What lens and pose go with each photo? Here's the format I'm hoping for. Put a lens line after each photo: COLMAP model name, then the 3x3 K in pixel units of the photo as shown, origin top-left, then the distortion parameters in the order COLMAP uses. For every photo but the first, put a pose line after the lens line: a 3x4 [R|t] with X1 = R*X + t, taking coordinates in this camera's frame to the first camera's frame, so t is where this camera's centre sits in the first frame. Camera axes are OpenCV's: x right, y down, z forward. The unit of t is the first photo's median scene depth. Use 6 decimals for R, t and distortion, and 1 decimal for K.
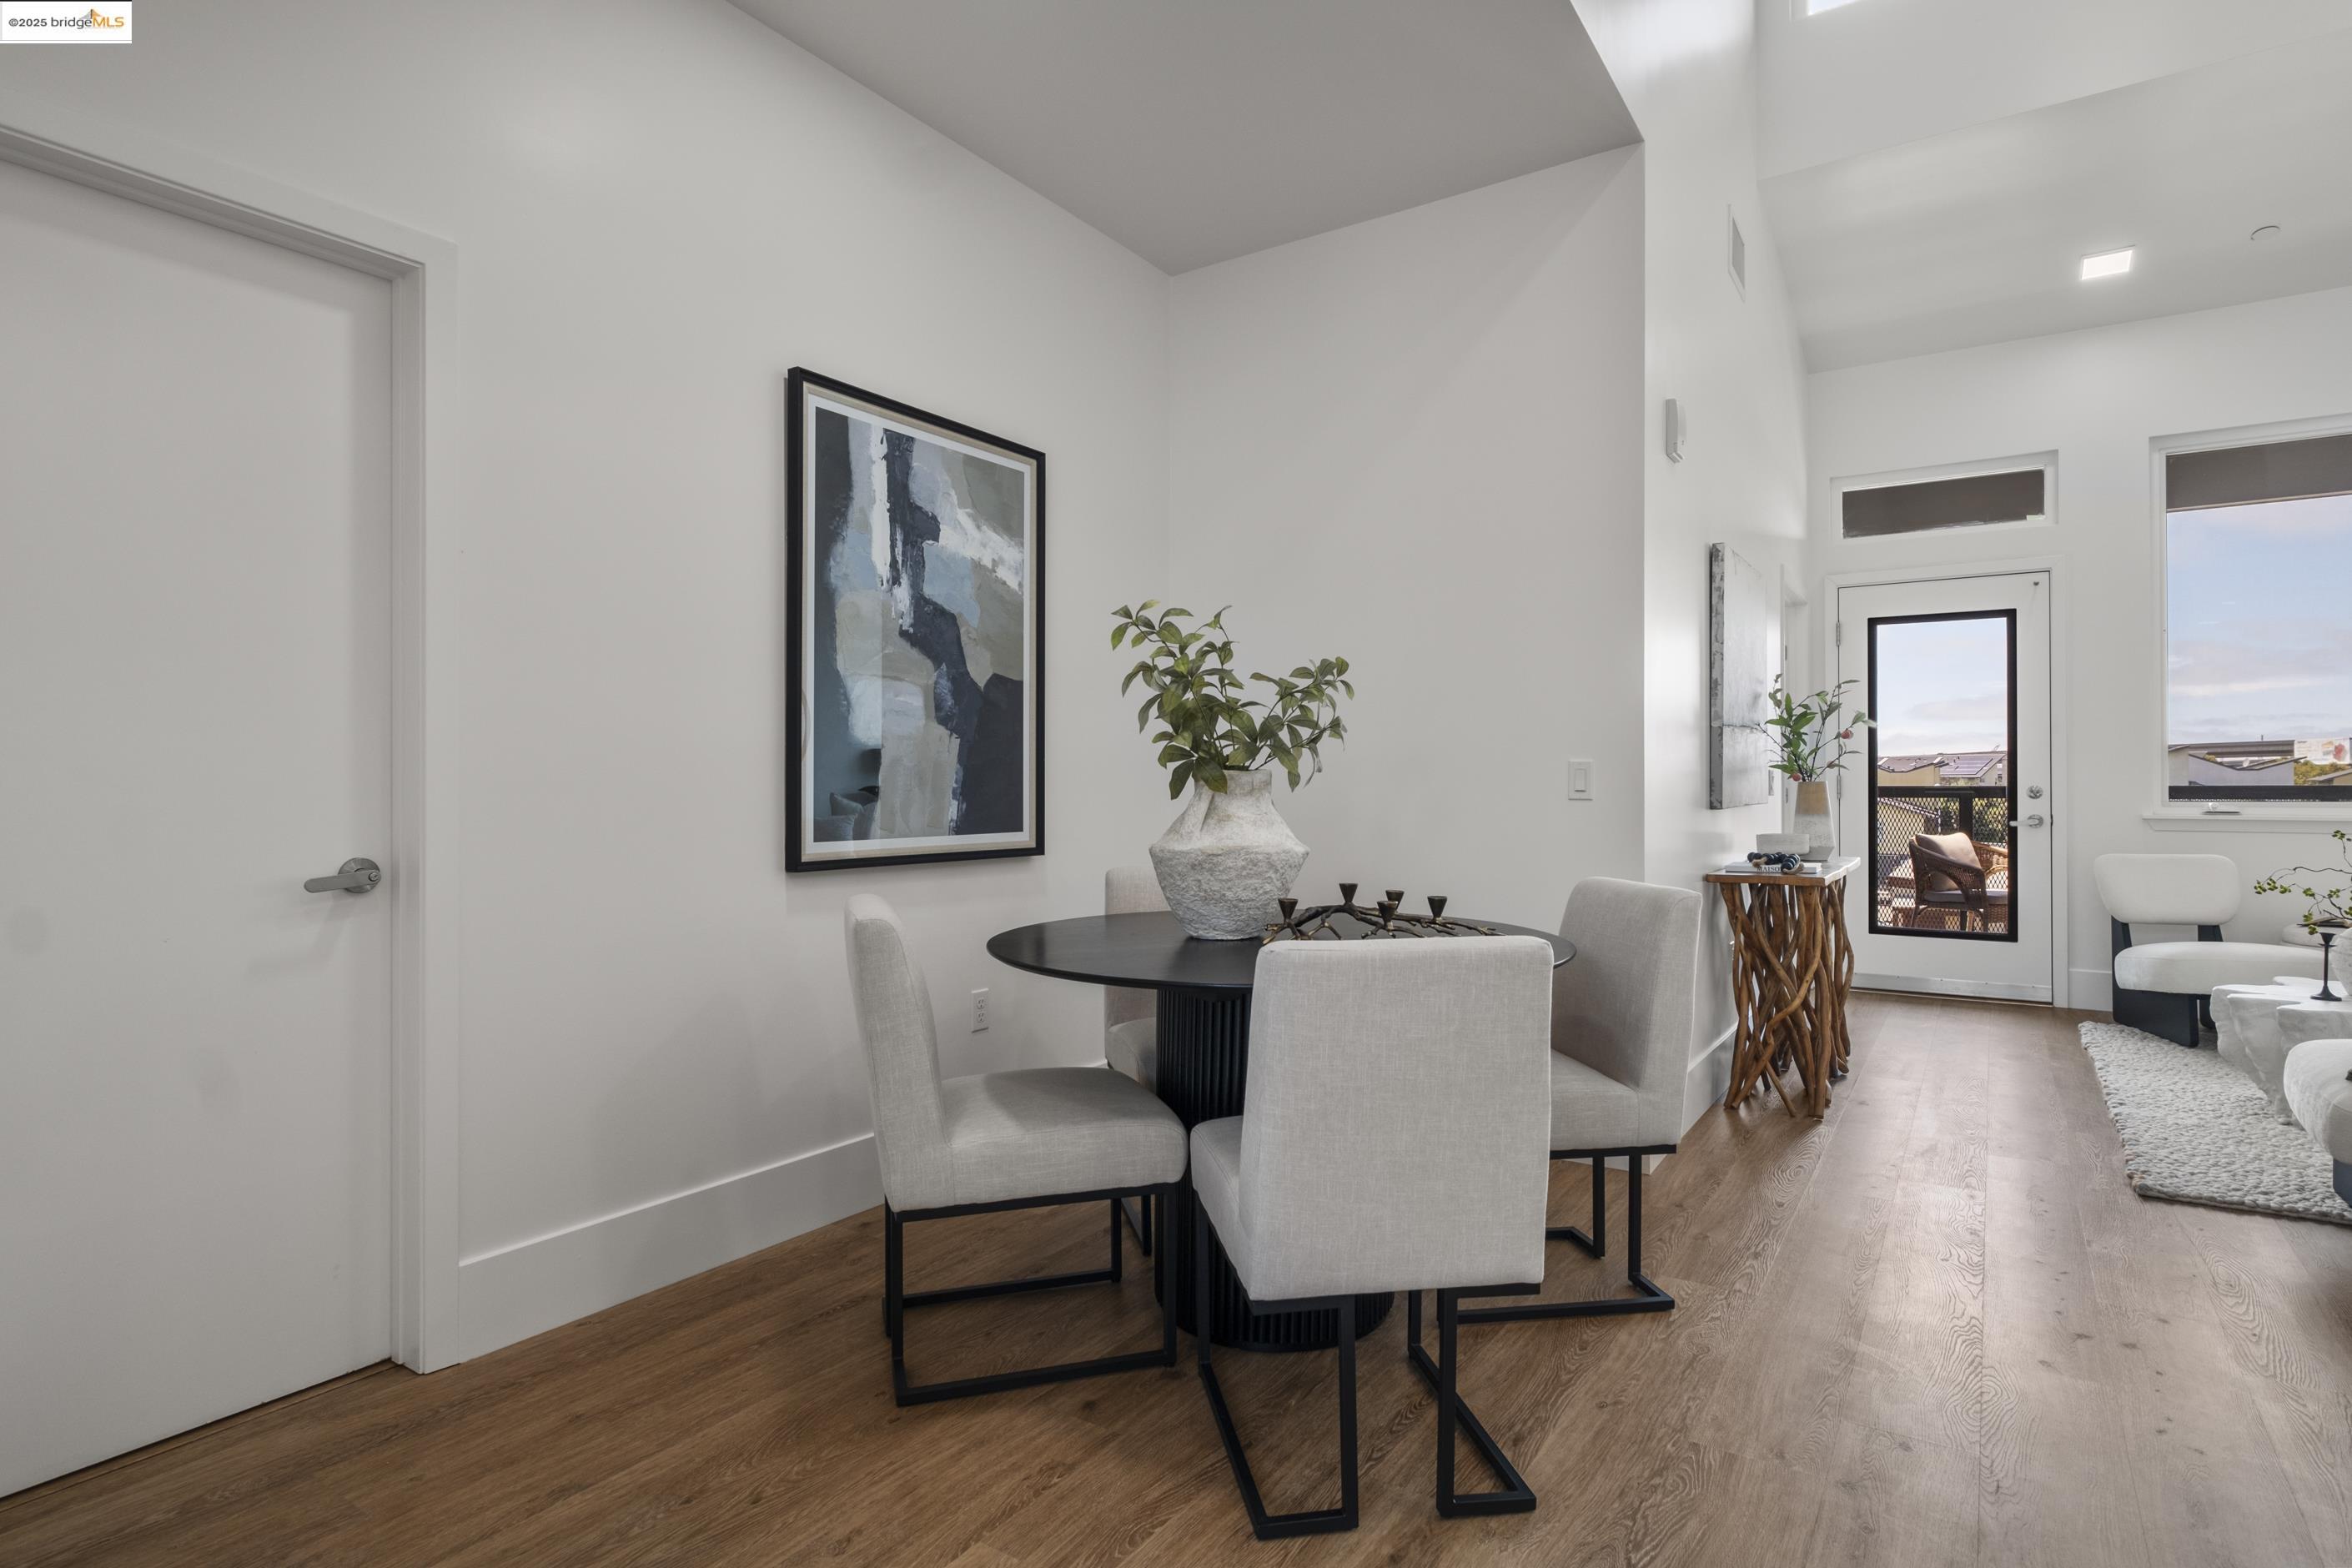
lens RADIAL K [[1212.1, 0, 1182.4], [0, 1212.1, 775.3], [0, 0, 1]] dist [0.000597, -0.000879]
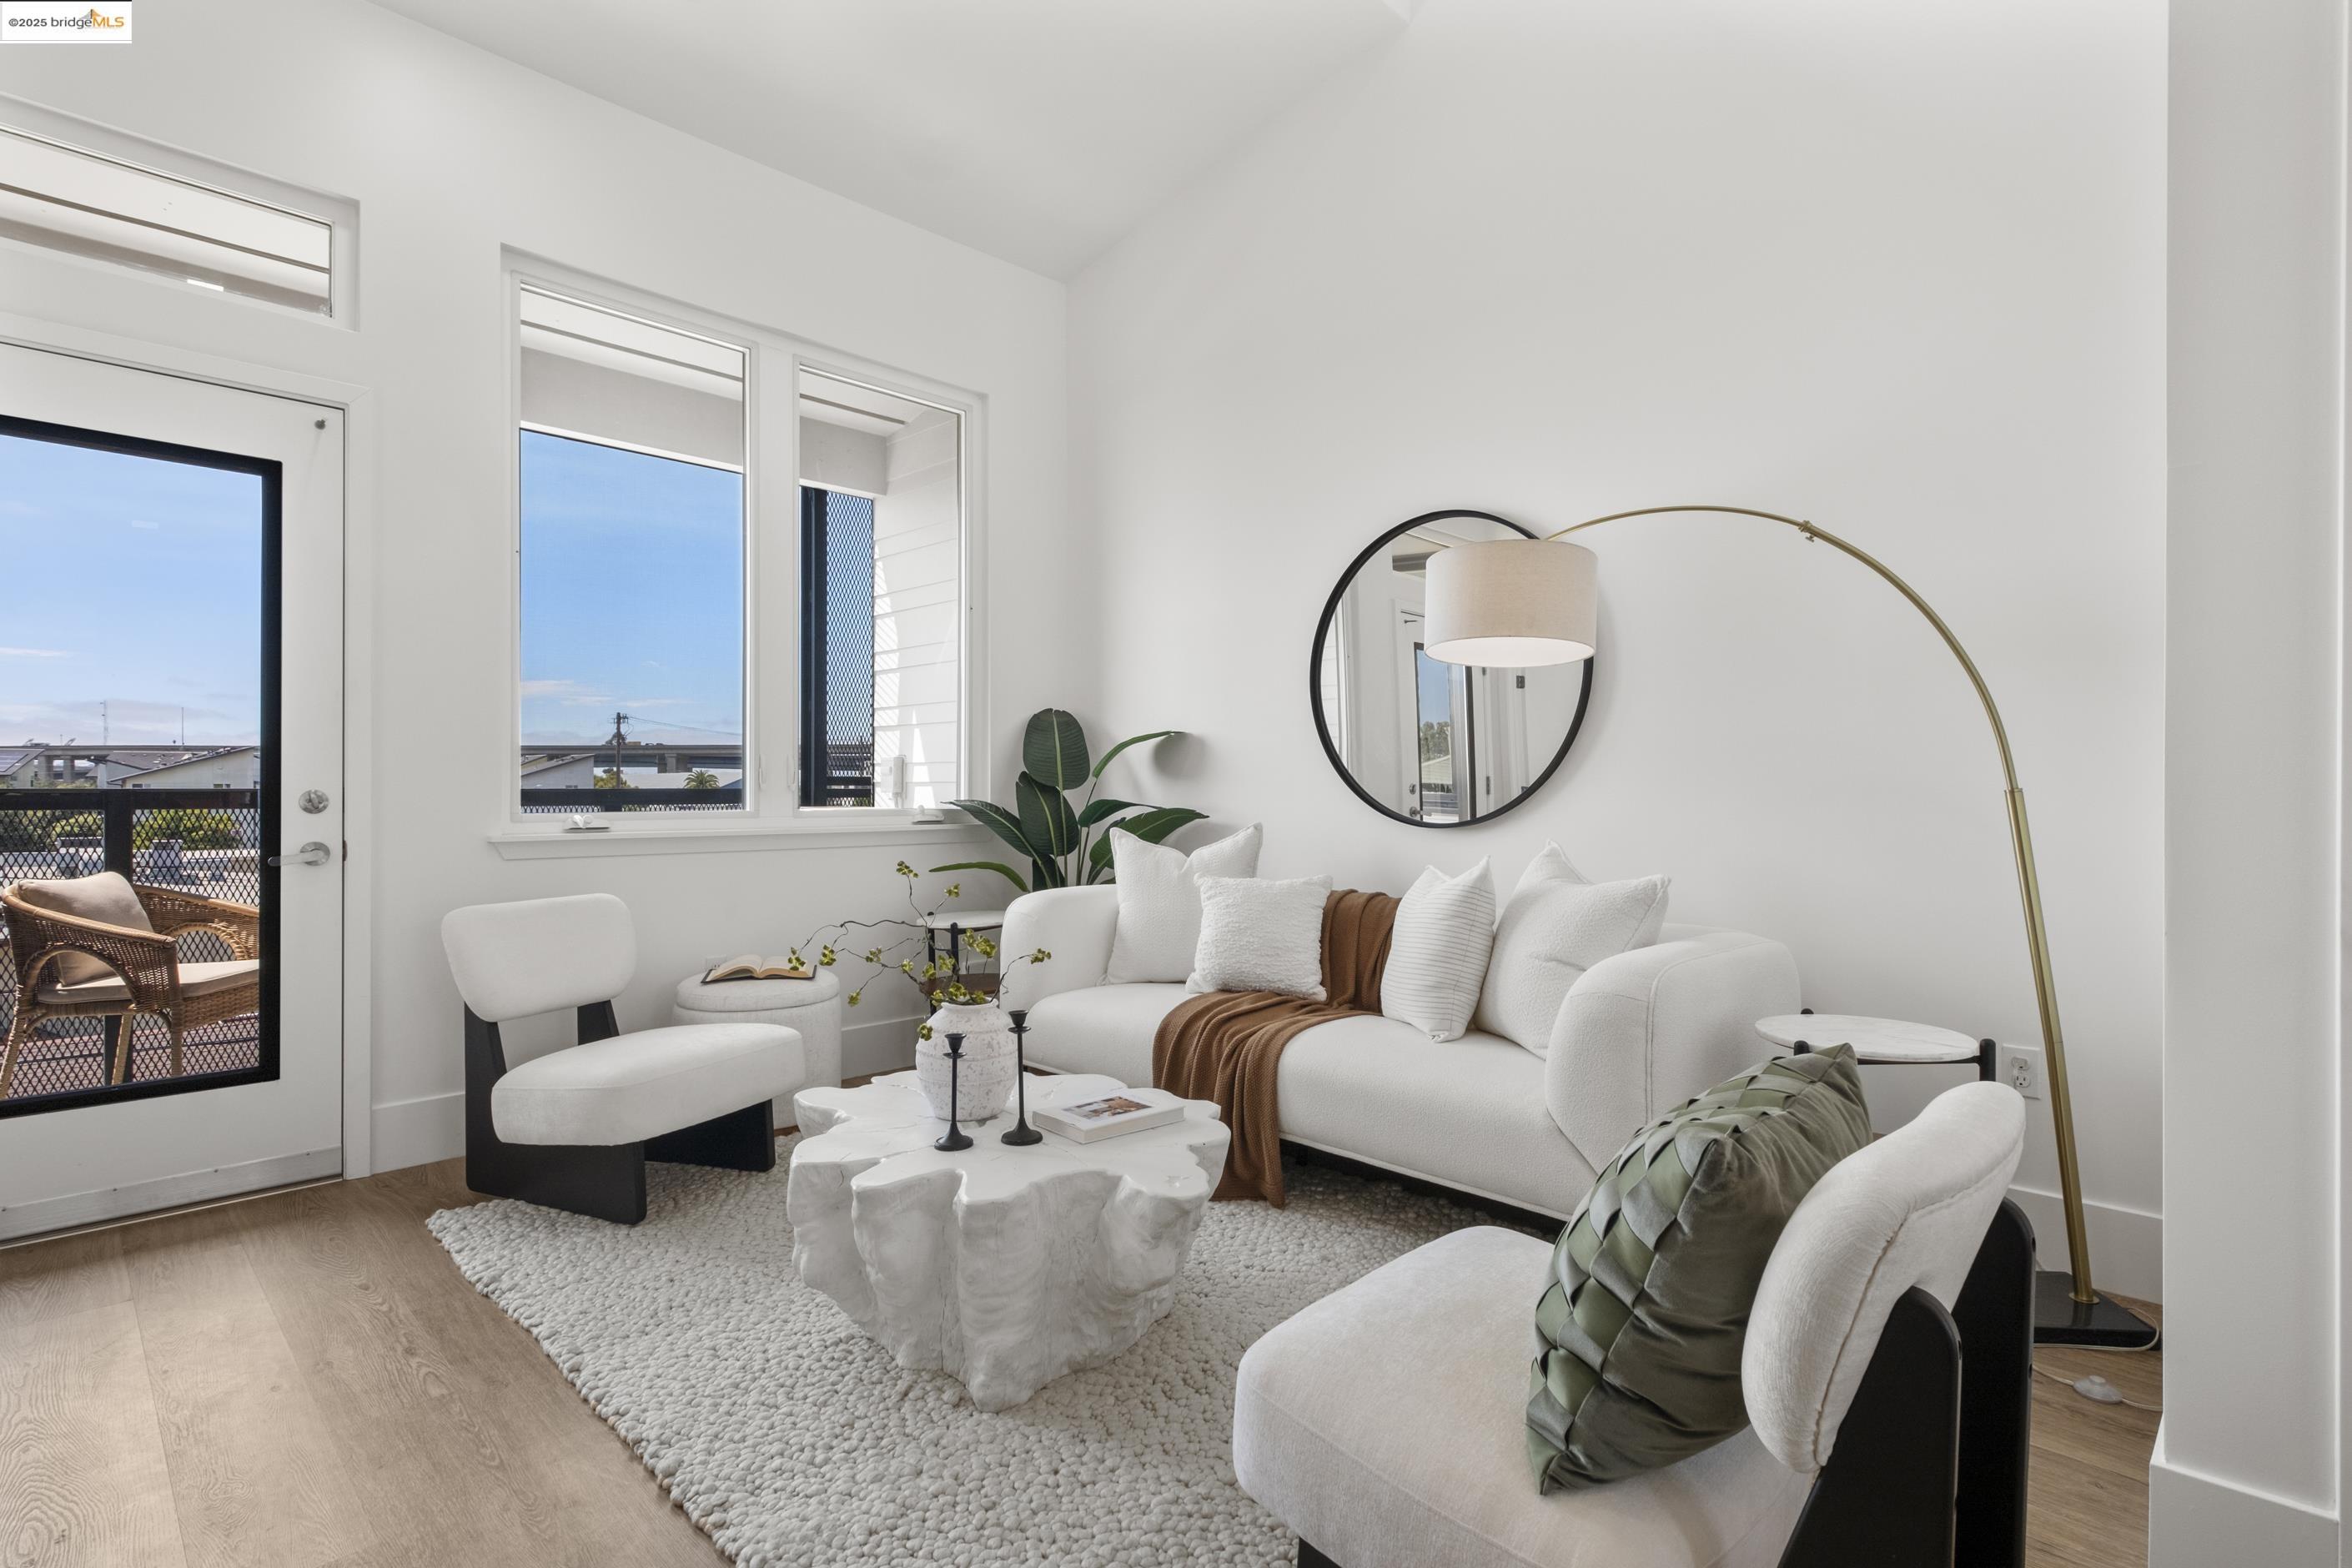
lens RADIAL K [[1139.3, 0, 1188.9], [0, 1139.3, 791.0], [0, 0, 1]] dist [0.002294, -0.000217]
pose [[0.184214, -0.000844, 0.982886, 0.469782], [-0.012587, 0.999916, 0.003218, 0.004484], [-0.982806, -0.012964, 0.184187, 0.908025]]
